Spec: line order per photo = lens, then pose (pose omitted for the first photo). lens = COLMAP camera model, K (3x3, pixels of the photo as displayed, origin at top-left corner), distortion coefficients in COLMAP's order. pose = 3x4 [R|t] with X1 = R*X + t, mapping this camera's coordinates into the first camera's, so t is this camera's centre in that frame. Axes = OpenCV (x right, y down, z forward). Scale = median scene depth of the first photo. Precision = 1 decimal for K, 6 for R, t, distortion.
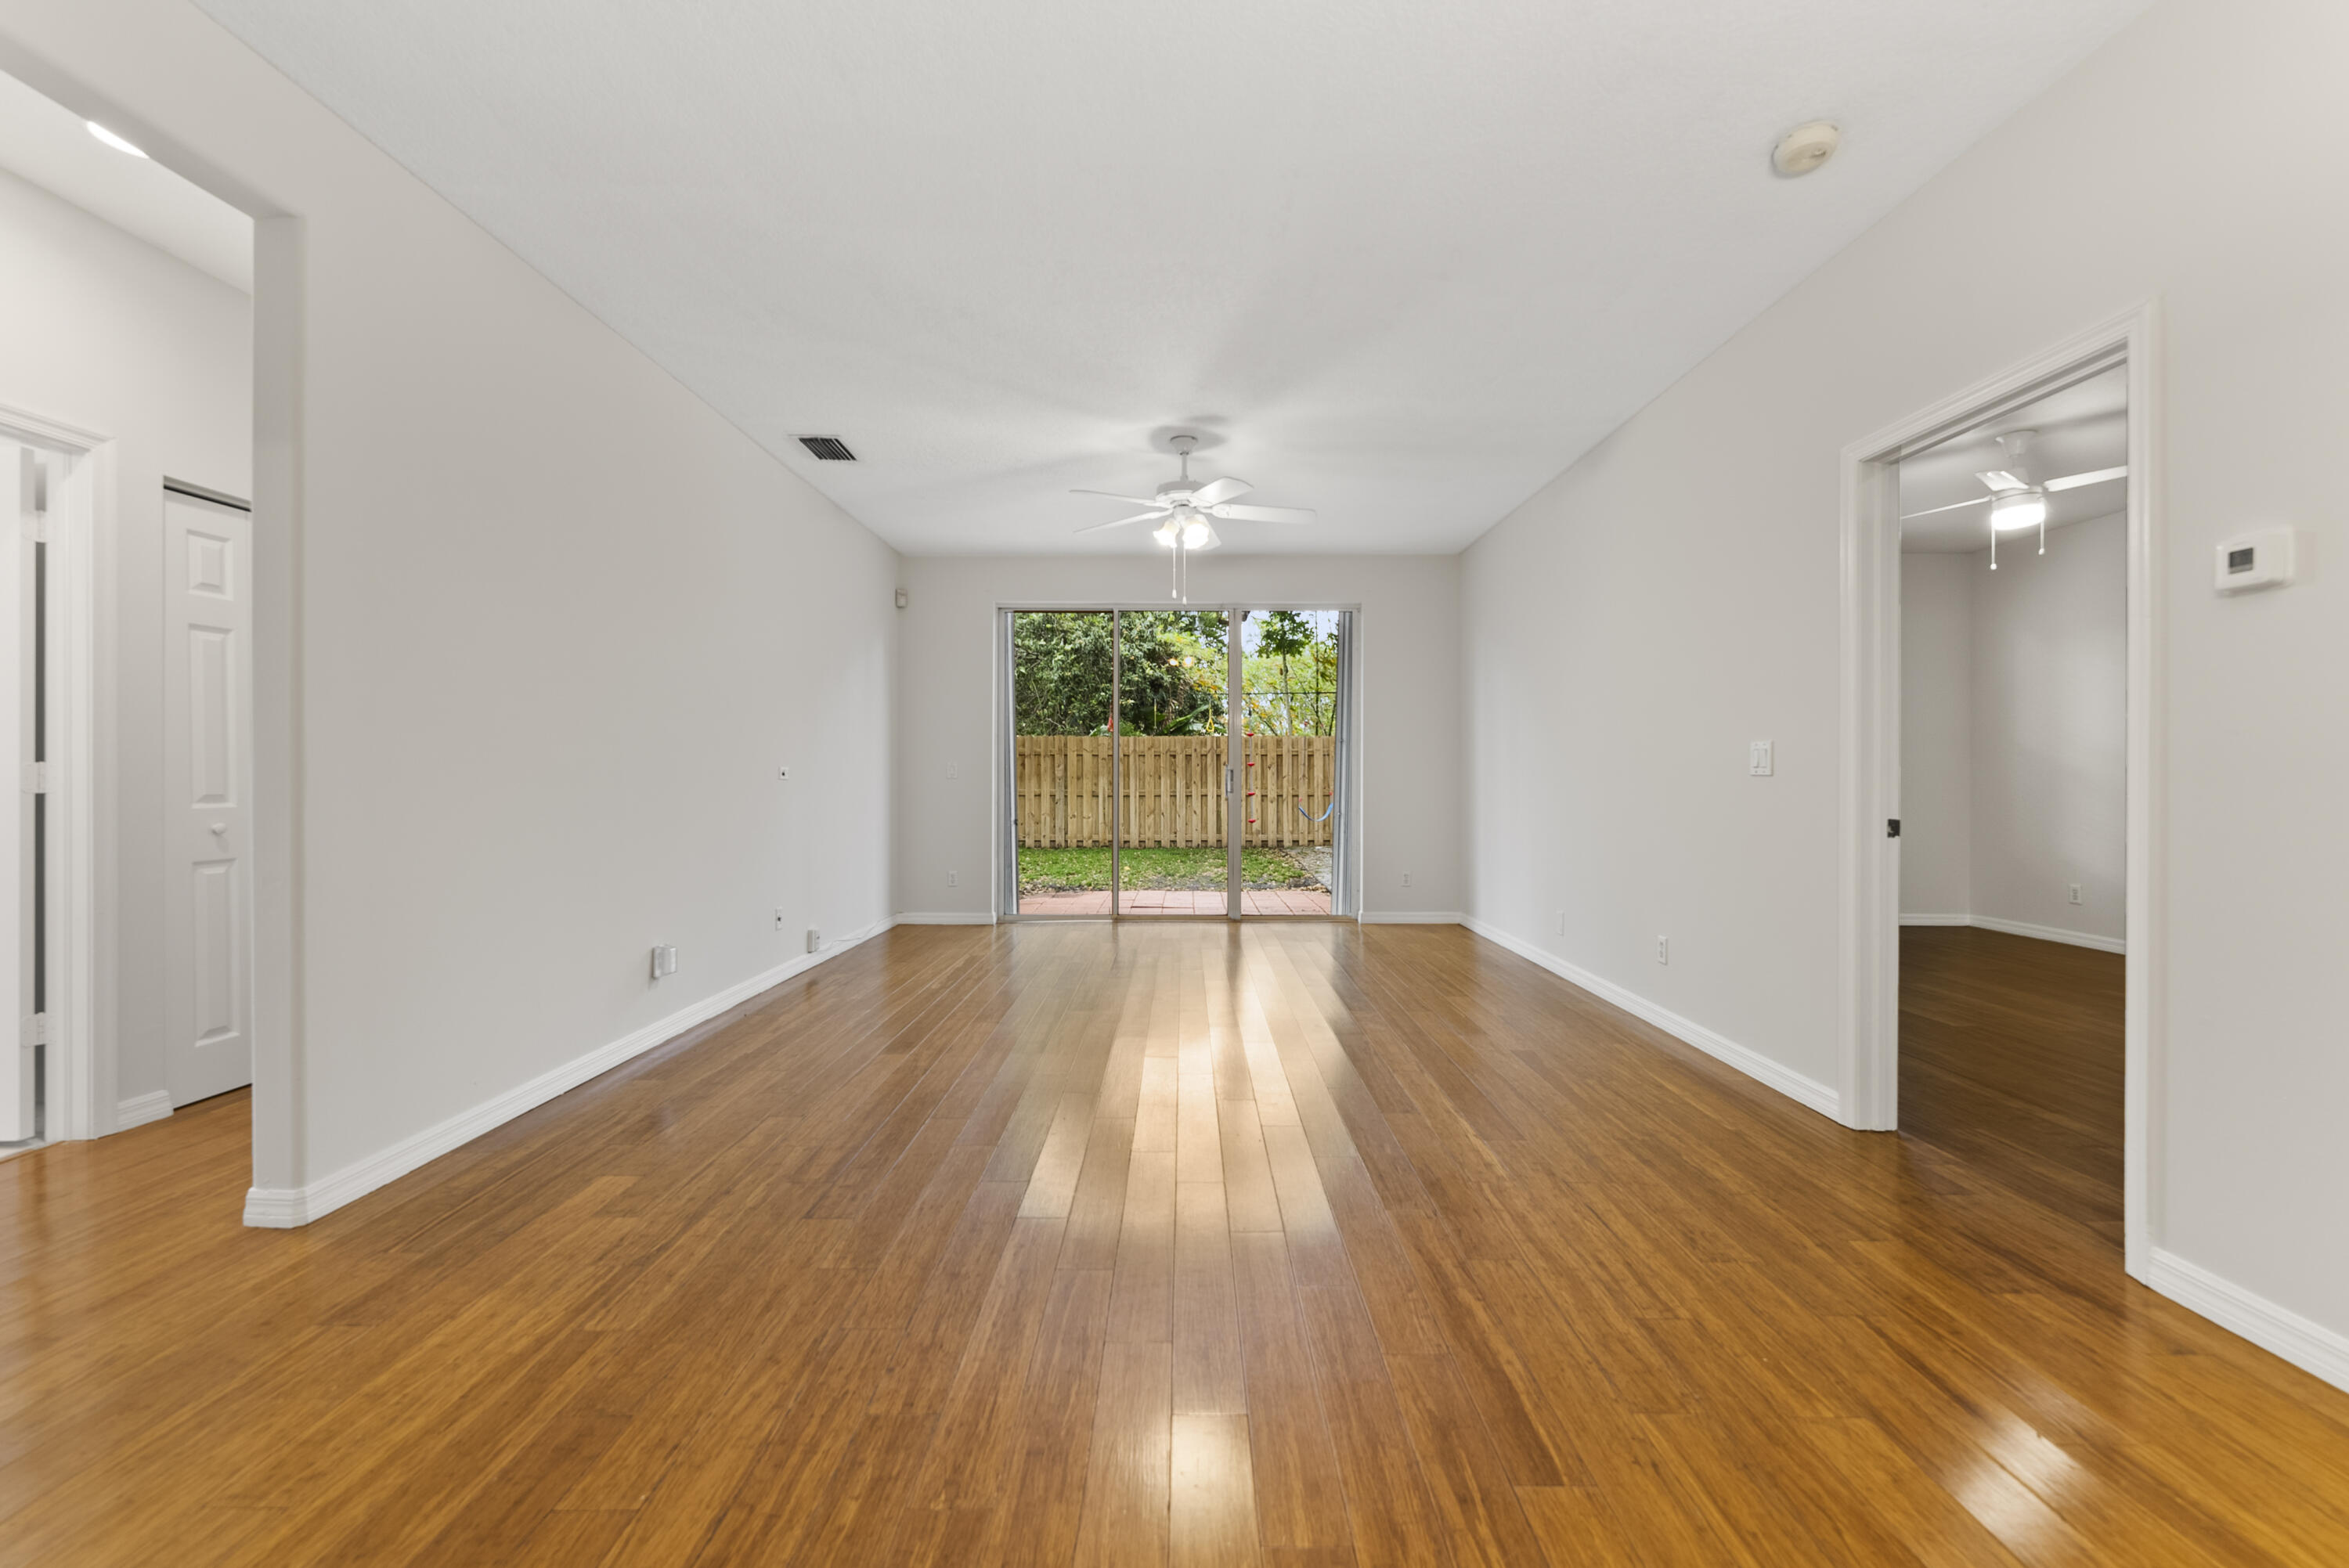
lens RADIAL K [[969.2, 0, 1179.1], [0, 969.2, 771.1], [0, 0, 1]] dist [0.003899, -0.000455]
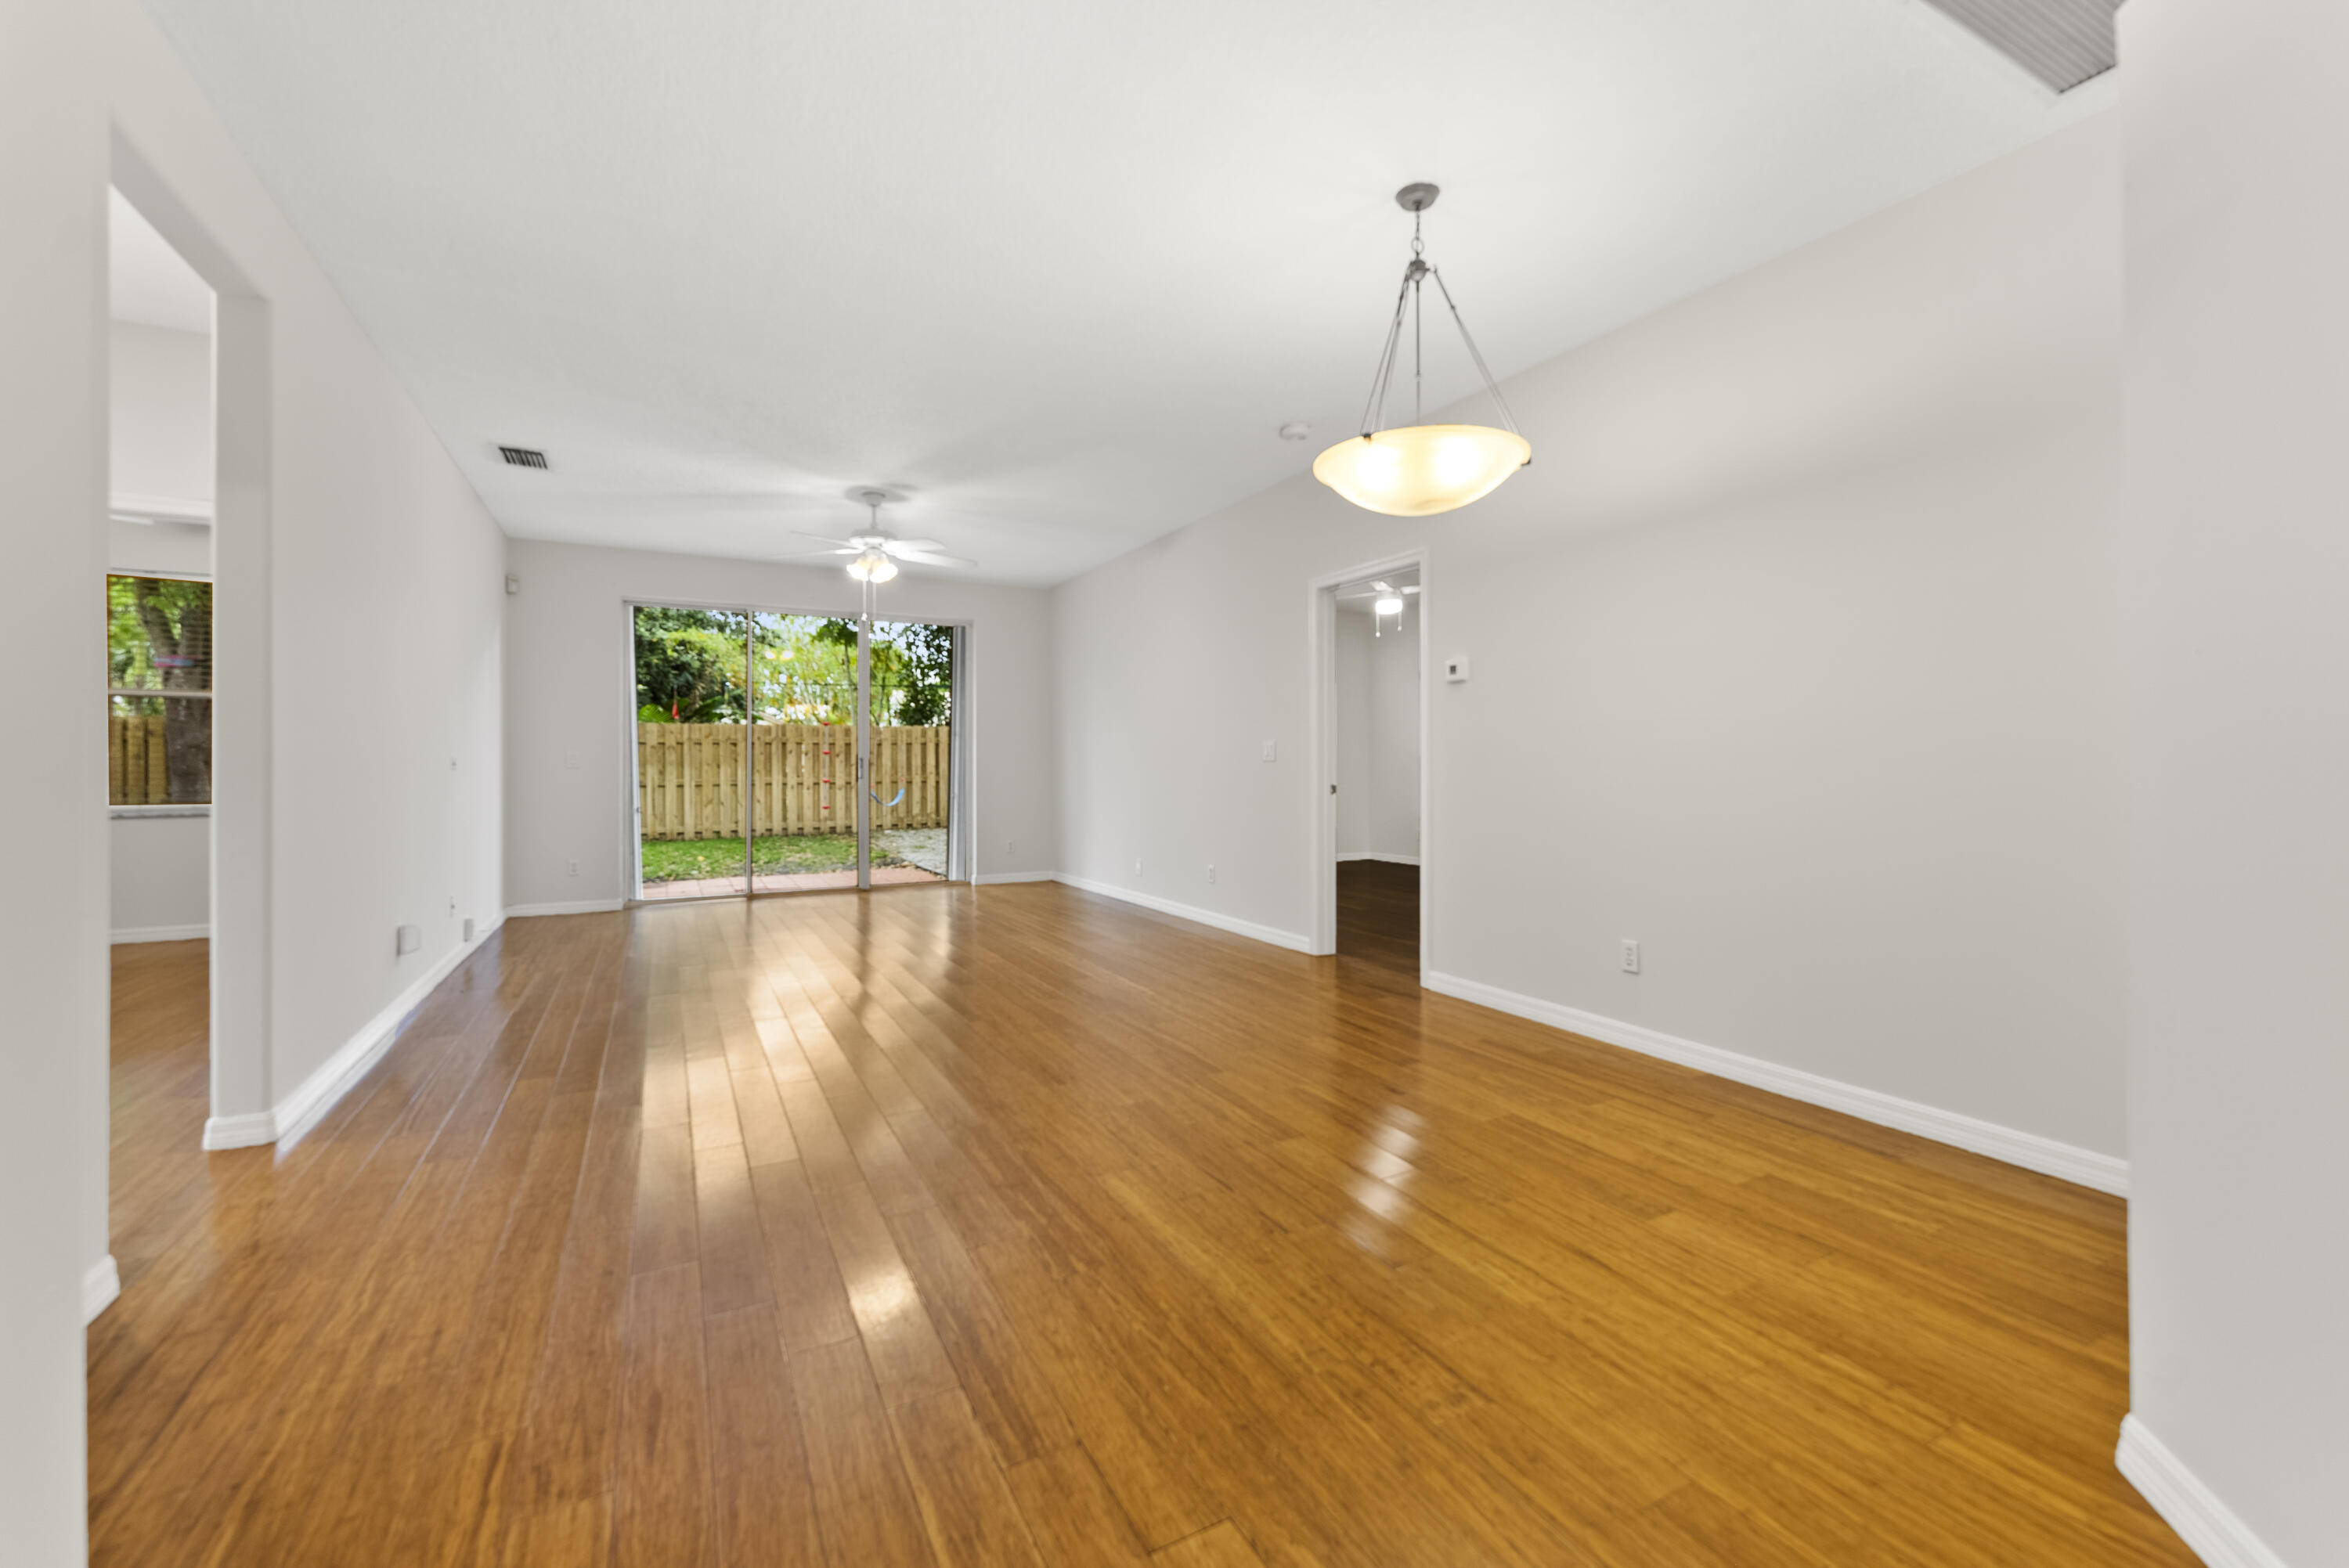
lens RADIAL K [[969.2, 0, 1197.0], [0, 969.2, 765.2], [0, 0, 1]] dist [0.003899, -0.000455]
pose [[0.873725, -0.004070, 0.486404, -0.234884], [0.000944, 0.999977, 0.006671, -0.001560], [-0.486420, -0.005369, 0.873709, -0.292957]]
